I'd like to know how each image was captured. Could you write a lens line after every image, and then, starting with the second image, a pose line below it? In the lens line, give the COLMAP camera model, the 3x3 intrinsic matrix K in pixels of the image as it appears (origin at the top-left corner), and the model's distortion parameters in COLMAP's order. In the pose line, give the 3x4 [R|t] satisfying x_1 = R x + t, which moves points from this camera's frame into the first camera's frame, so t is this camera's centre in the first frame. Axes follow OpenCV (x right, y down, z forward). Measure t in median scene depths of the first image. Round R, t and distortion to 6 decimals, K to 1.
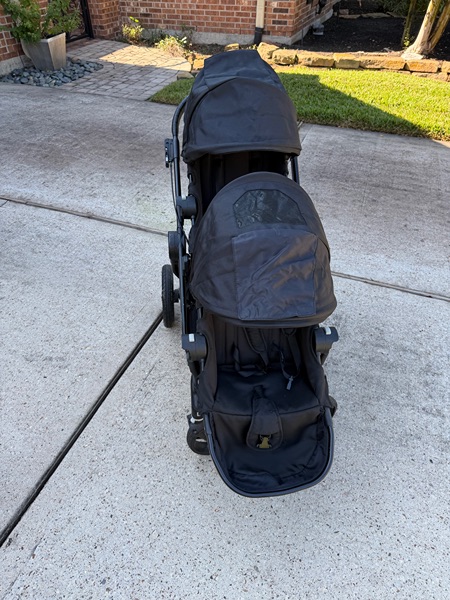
lens RADIAL K [[432.5, 0, 225.6], [0, 432.5, 299.9], [0, 0, 1]] dist [0.035351, -0.042293]
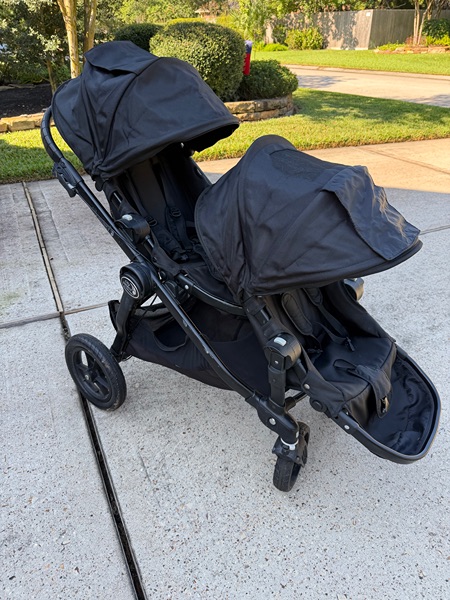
lens RADIAL K [[432.5, 0, 226.6], [0, 432.5, 300.9], [0, 0, 1]] dist [0.035351, -0.042293]
pose [[0.698778, -0.395908, 0.595790, -0.472169], [0.474518, 0.879797, 0.028090, -0.040092], [-0.535296, 0.263084, 0.802649, 0.292495]]
